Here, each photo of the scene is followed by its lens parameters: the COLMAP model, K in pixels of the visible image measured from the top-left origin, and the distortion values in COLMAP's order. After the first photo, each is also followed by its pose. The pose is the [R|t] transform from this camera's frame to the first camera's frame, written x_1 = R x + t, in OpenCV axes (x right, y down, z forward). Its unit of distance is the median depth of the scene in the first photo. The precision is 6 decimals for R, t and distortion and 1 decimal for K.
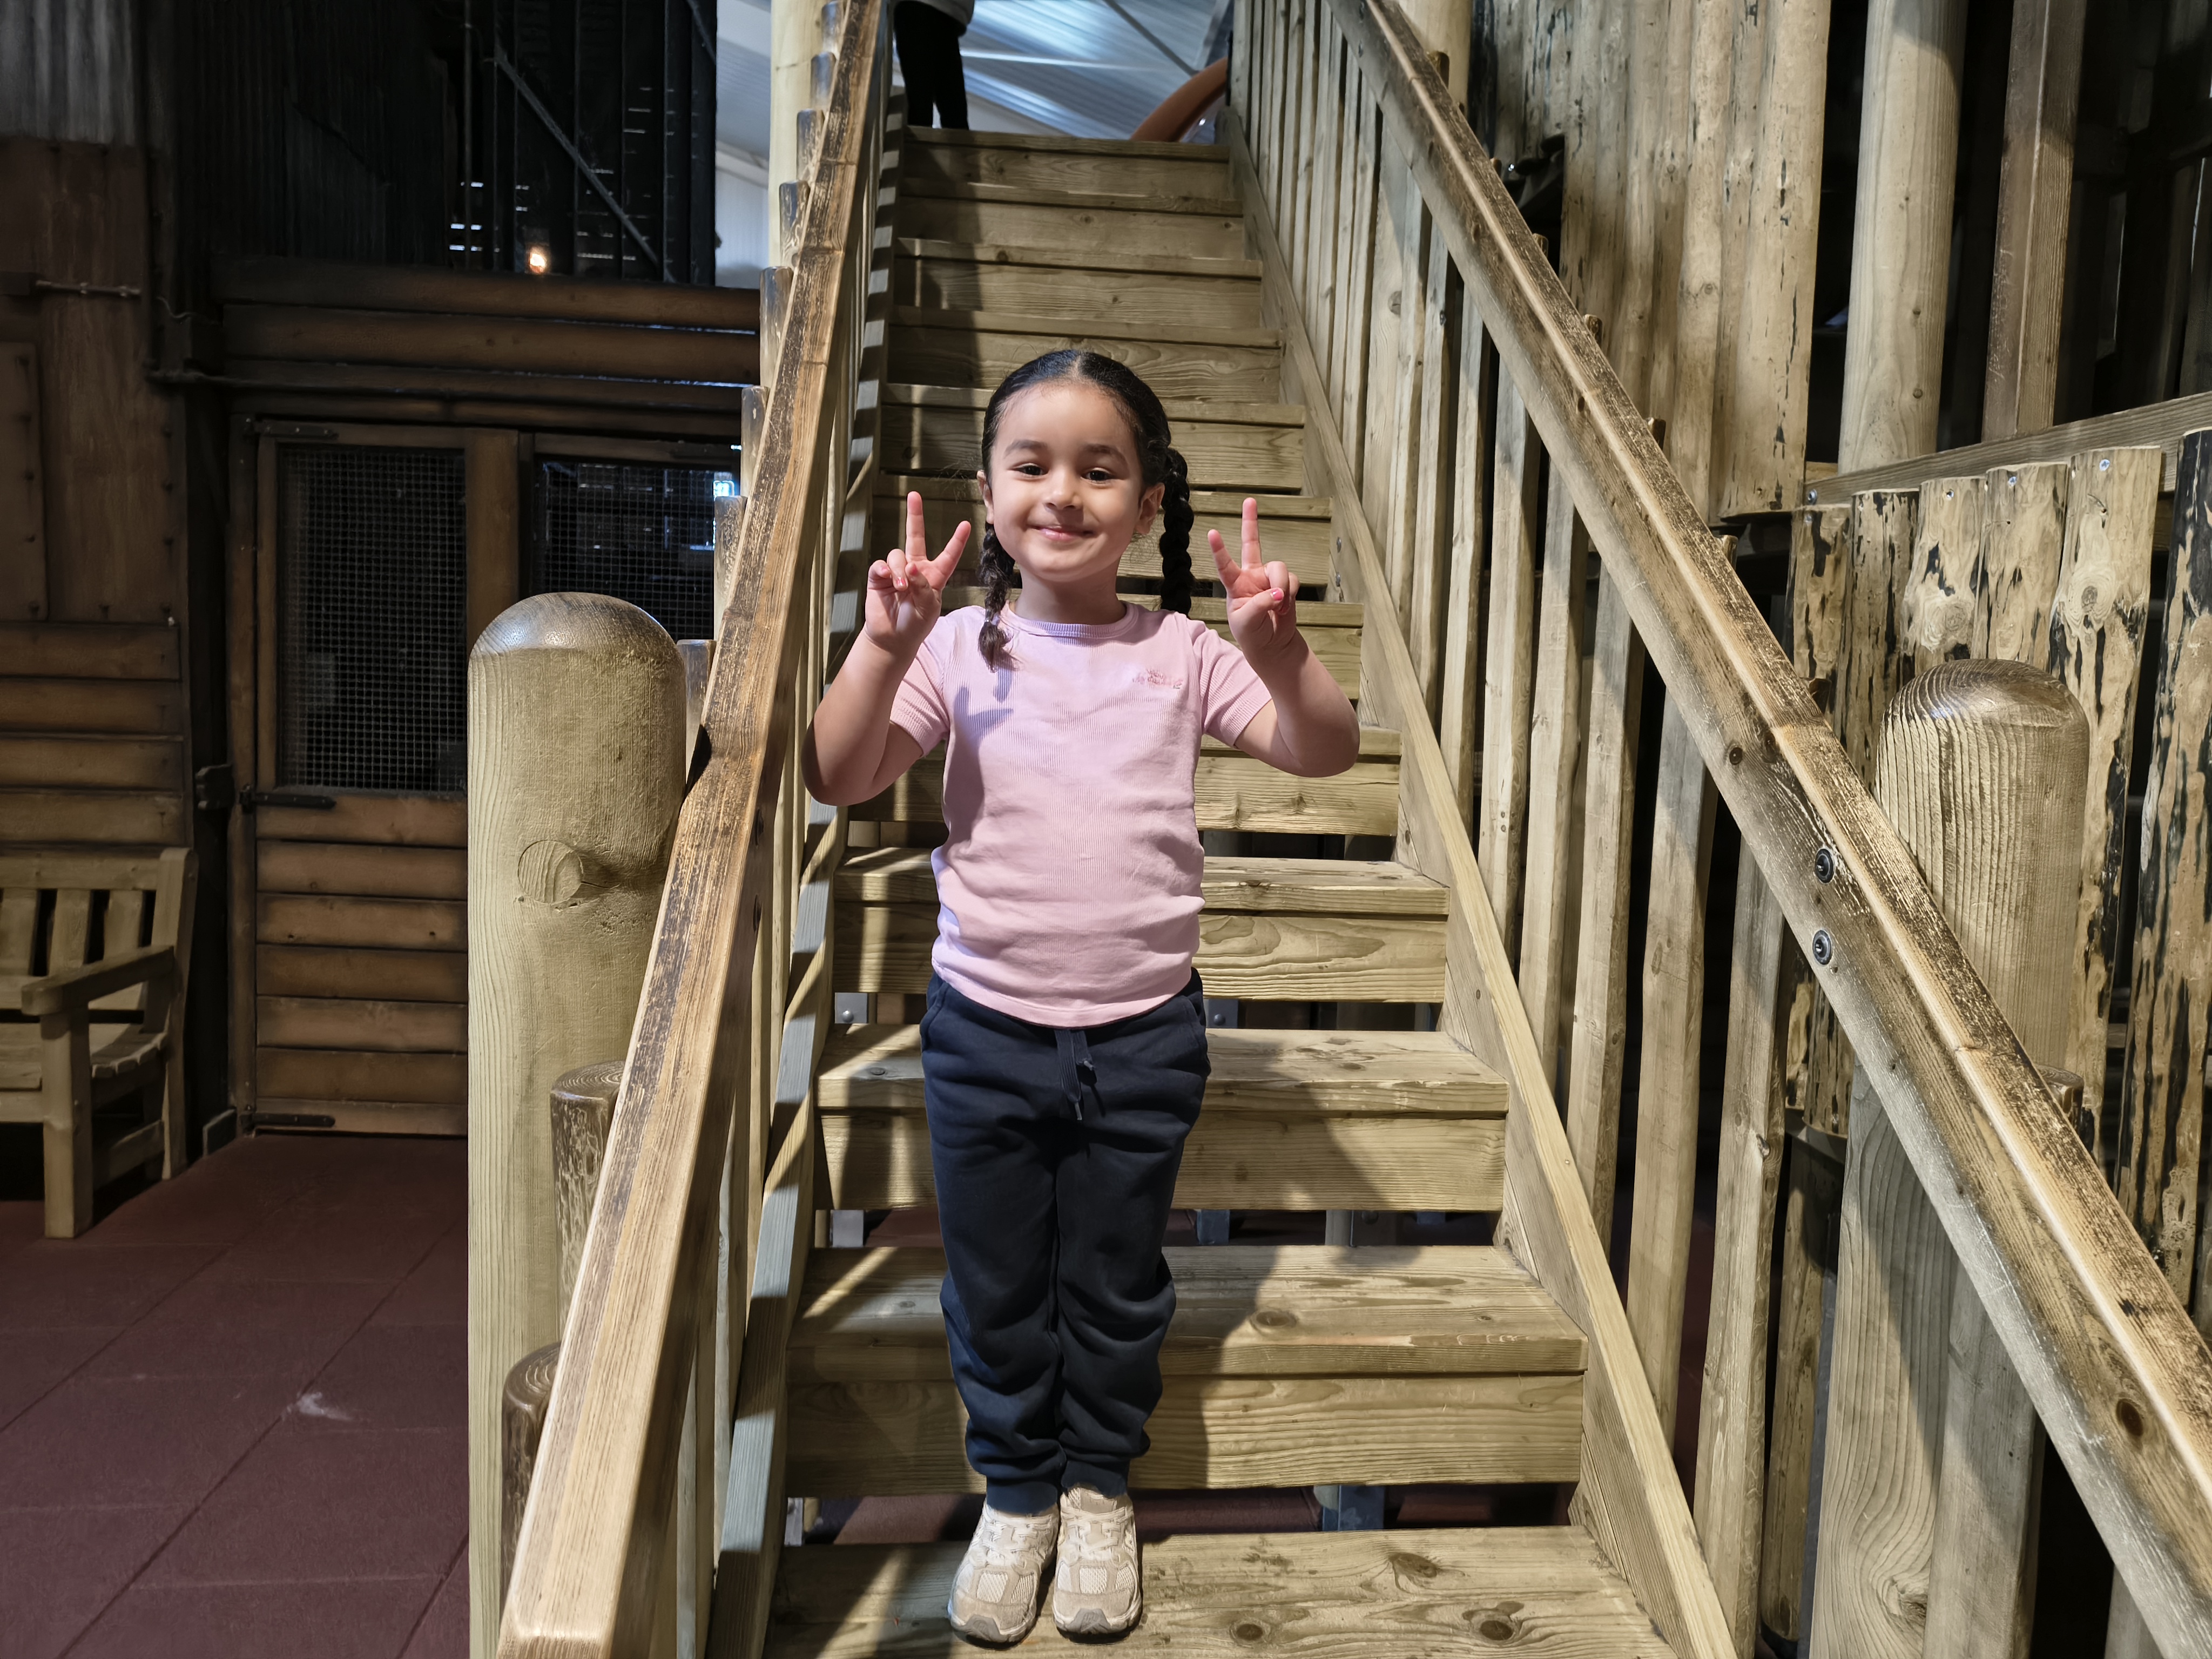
lens RADIAL K [[1511.8, 0, 1117.4], [0, 1511.8, 829.2], [0, 0, 1]] dist [0.055661, -0.031734]
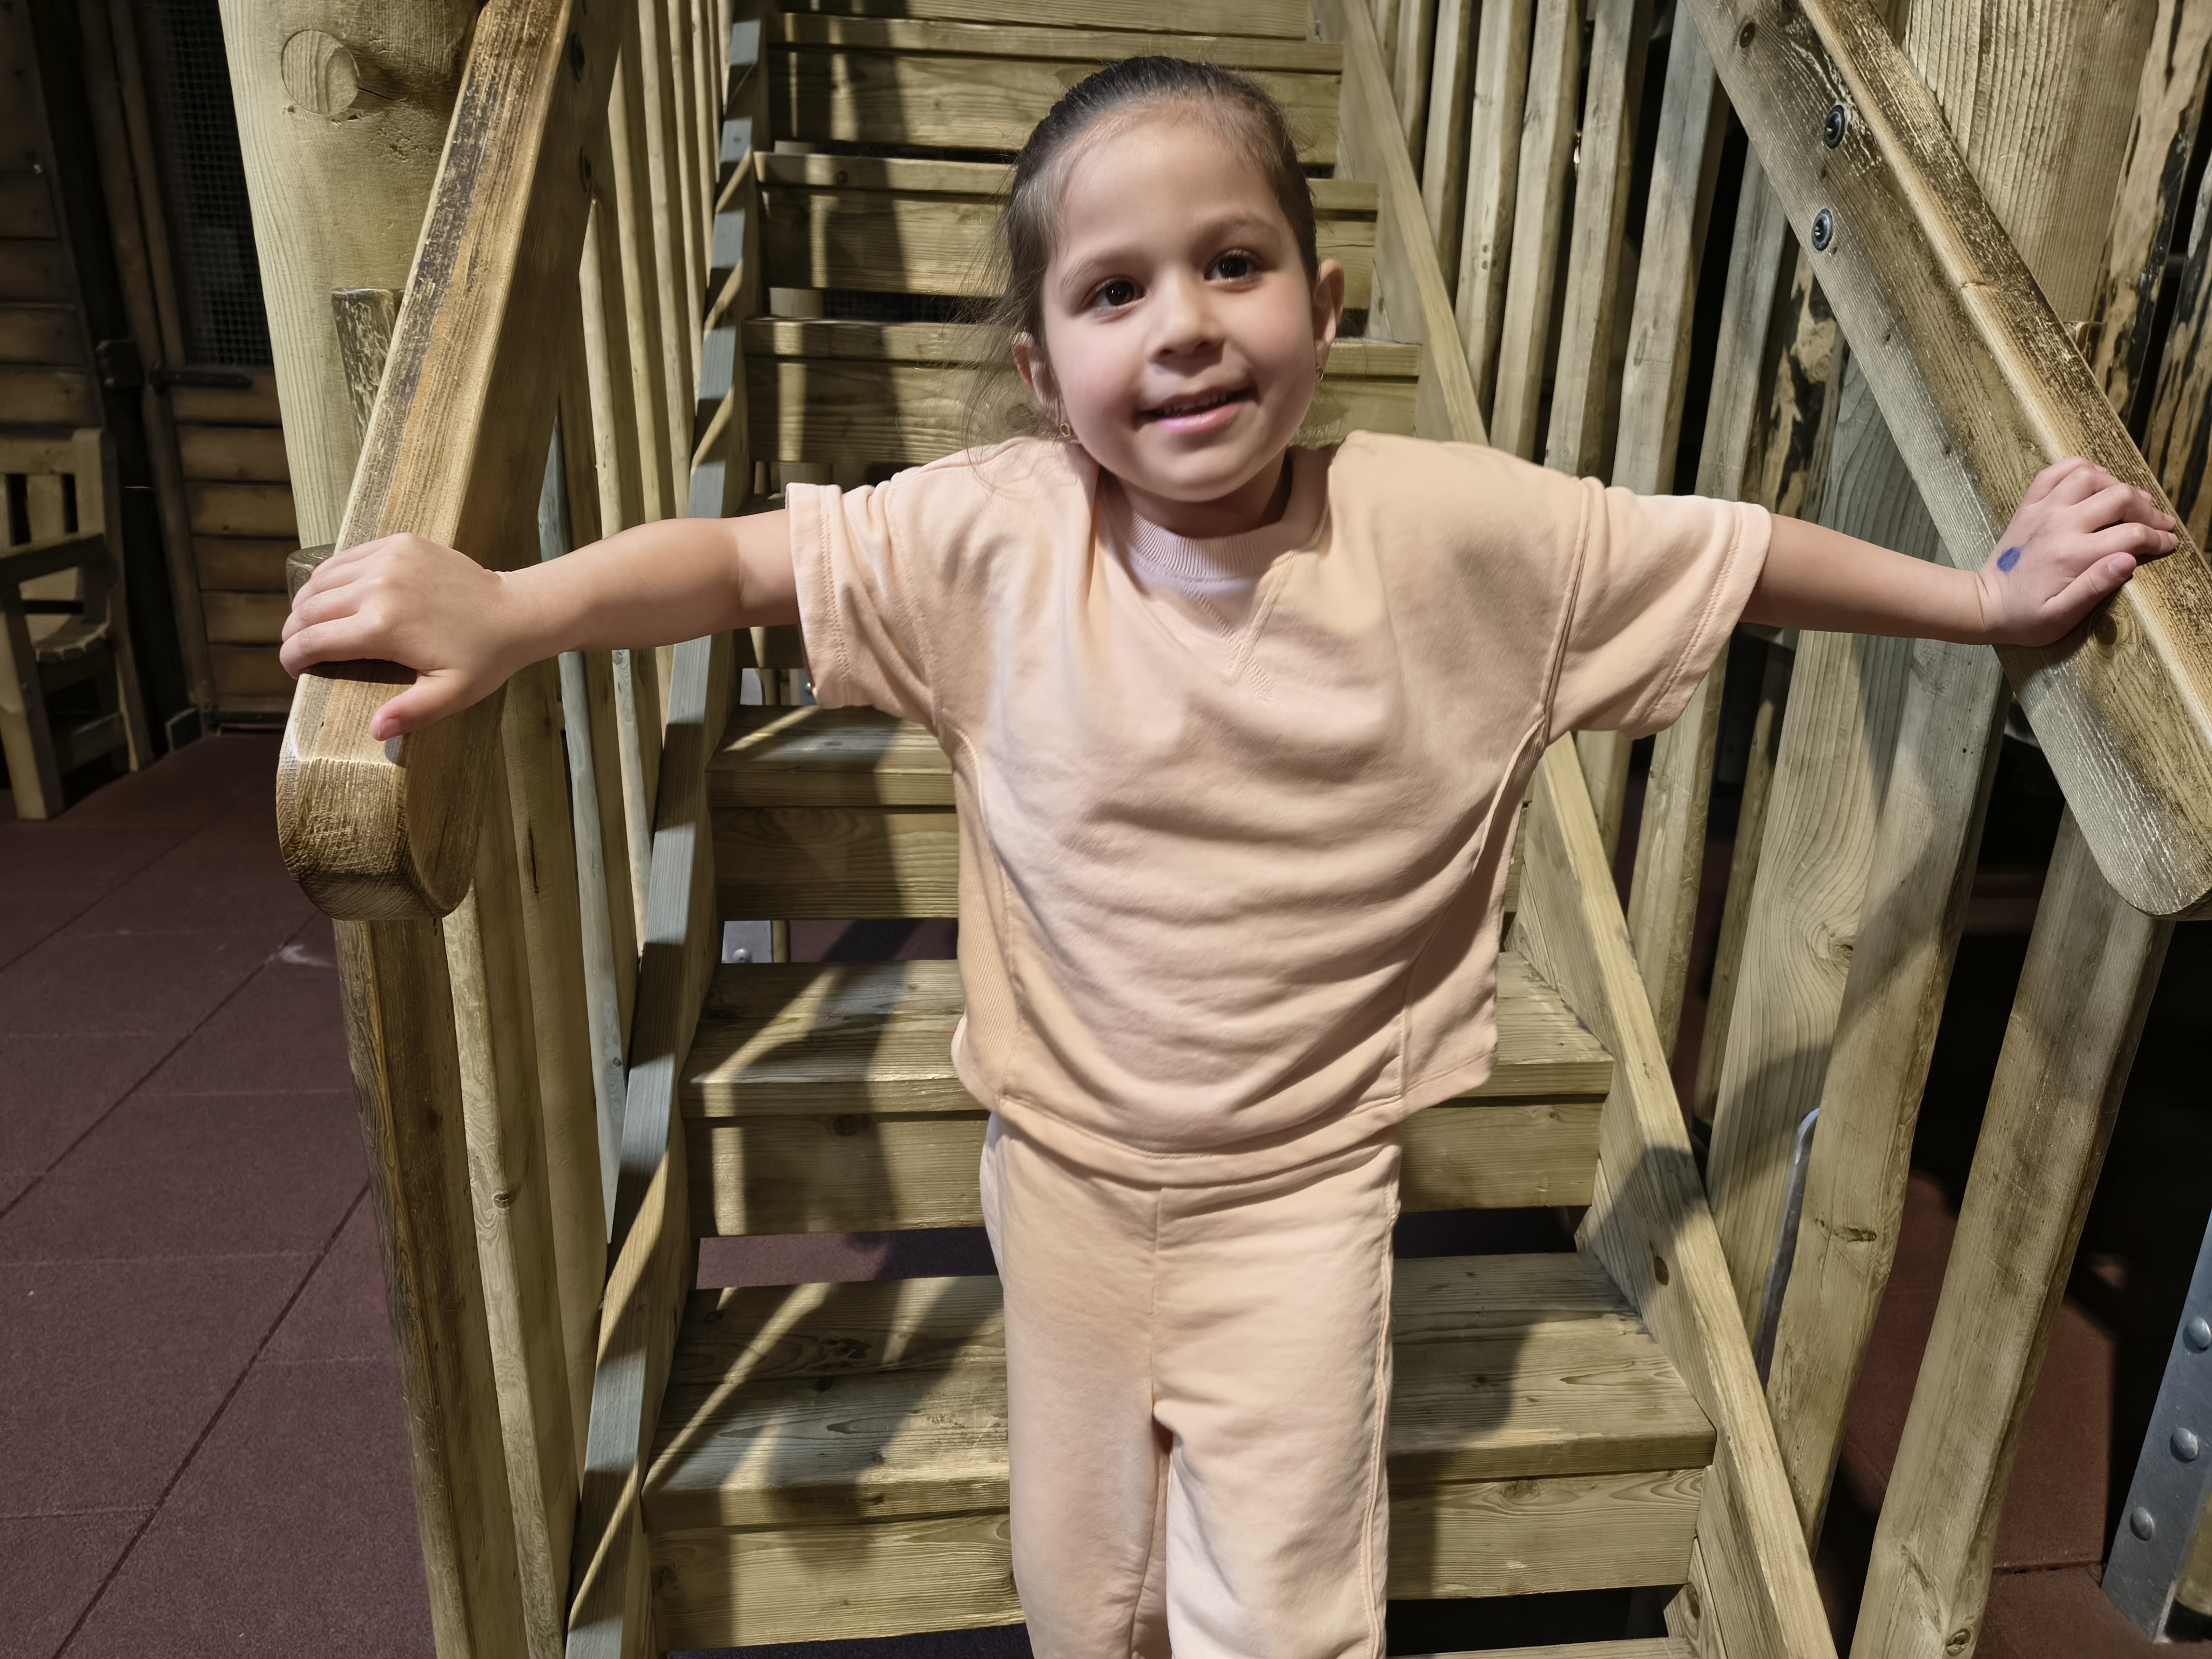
lens RADIAL K [[1541.2, 0, 1106.0], [0, 1541.2, 829.5], [0, 0, 1]] dist [0.022001, 0.007124]
pose [[0.999929, -0.011956, 0.000007, 0.045237], [0.011631, 0.972914, 0.230877, 0.193246], [-0.002767, -0.230860, 0.972983, 0.053618]]
